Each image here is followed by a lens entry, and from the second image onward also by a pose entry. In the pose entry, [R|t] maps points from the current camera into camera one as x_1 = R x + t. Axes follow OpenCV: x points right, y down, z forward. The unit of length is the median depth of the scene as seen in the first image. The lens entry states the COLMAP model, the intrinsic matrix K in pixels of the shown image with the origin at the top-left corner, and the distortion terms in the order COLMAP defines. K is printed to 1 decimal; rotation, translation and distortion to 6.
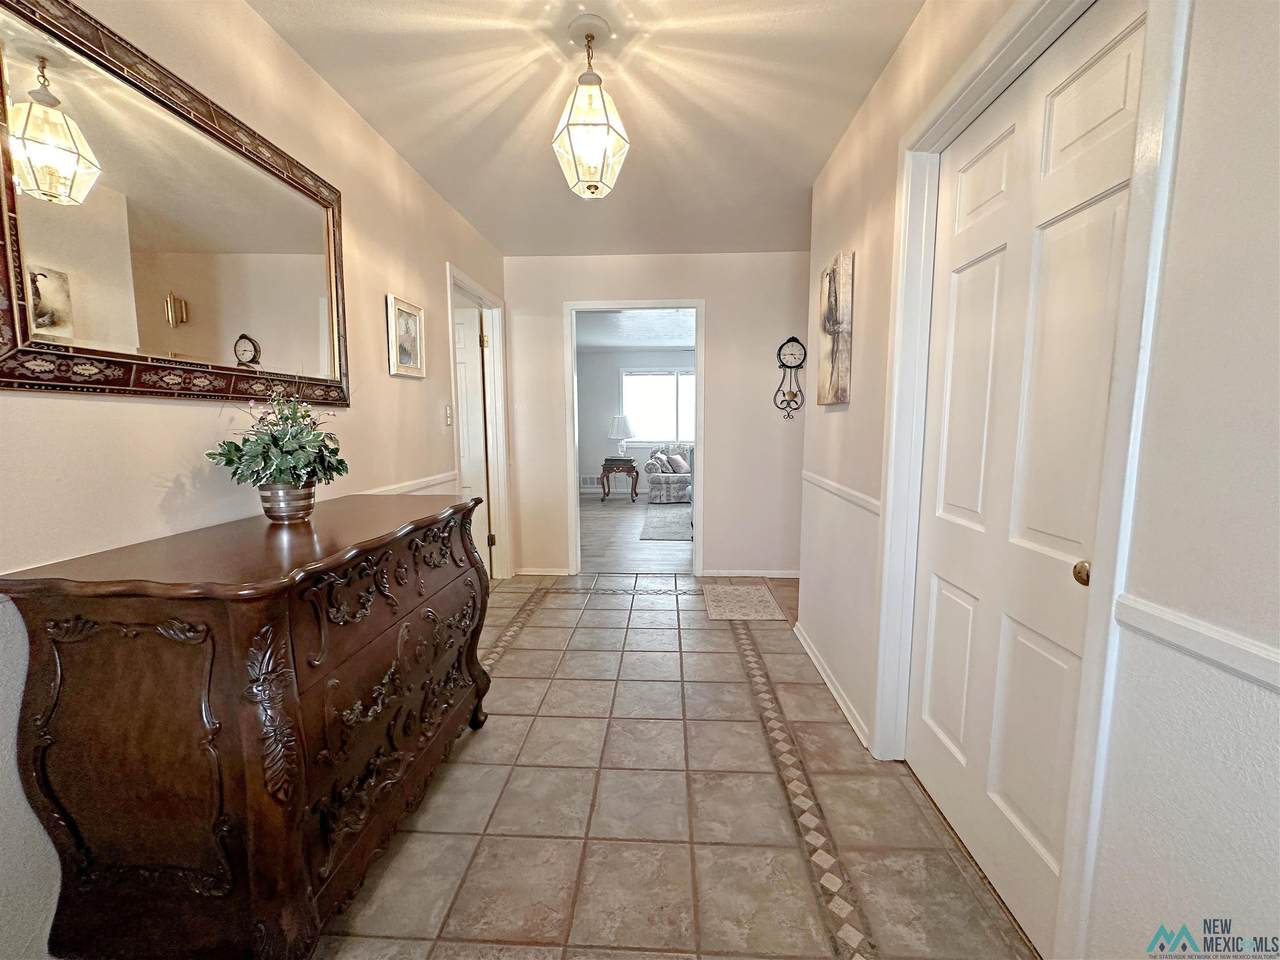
lens RADIAL K [[517.3, 0, 641.4], [0, 517.3, 478.2], [0, 0, 1]] dist [0.001462, 0.000165]
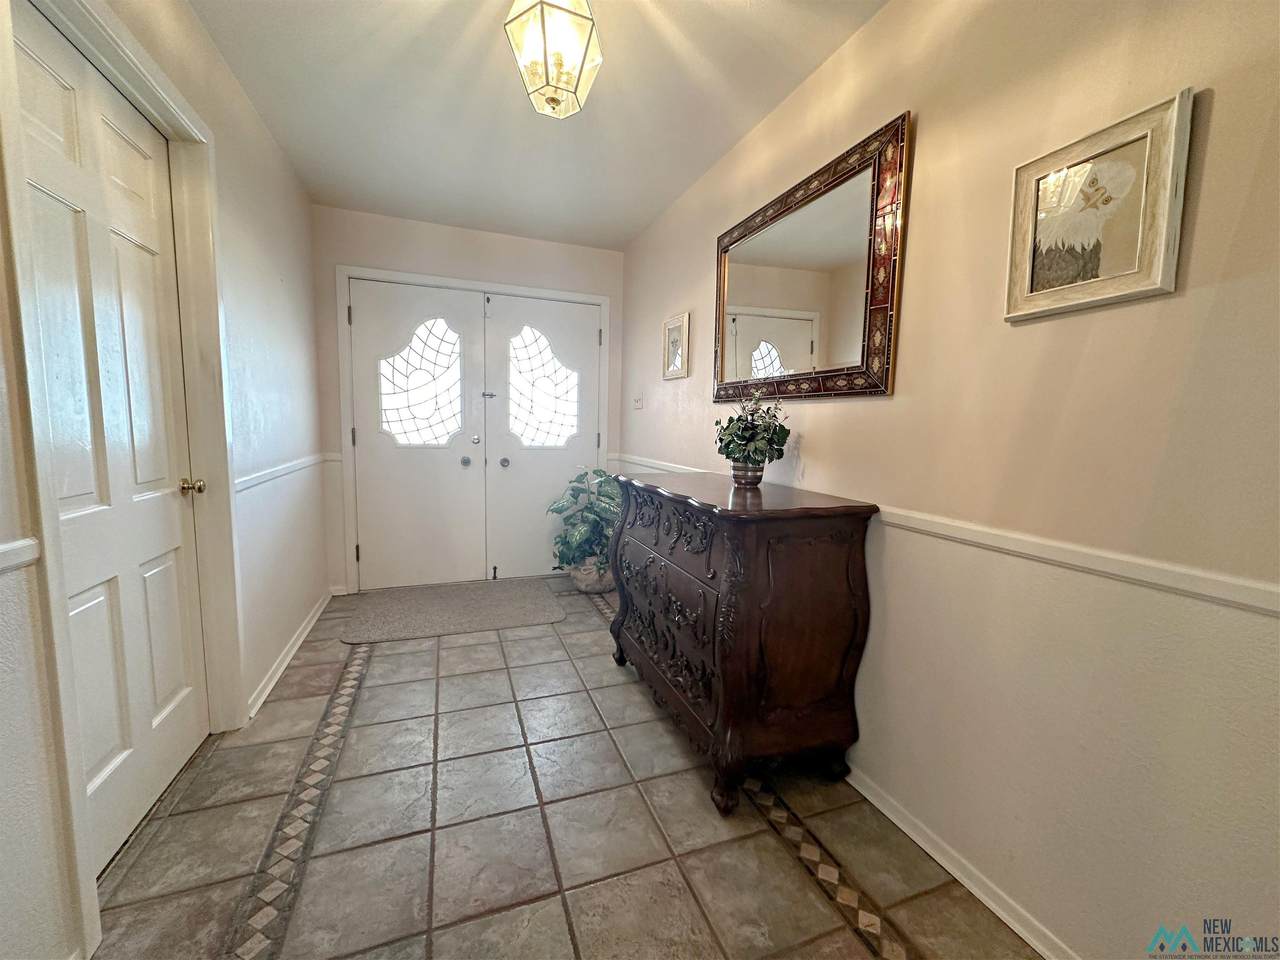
lens RADIAL K [[517.3, 0, 642.2], [0, 517.3, 472.2], [0, 0, 1]] dist [0.001462, 0.000165]
pose [[-0.917761, 0.022579, -0.396490, 0.112935], [-0.061411, 0.978304, 0.197862, -0.197010], [0.392356, 0.205939, -0.896463, 2.024722]]
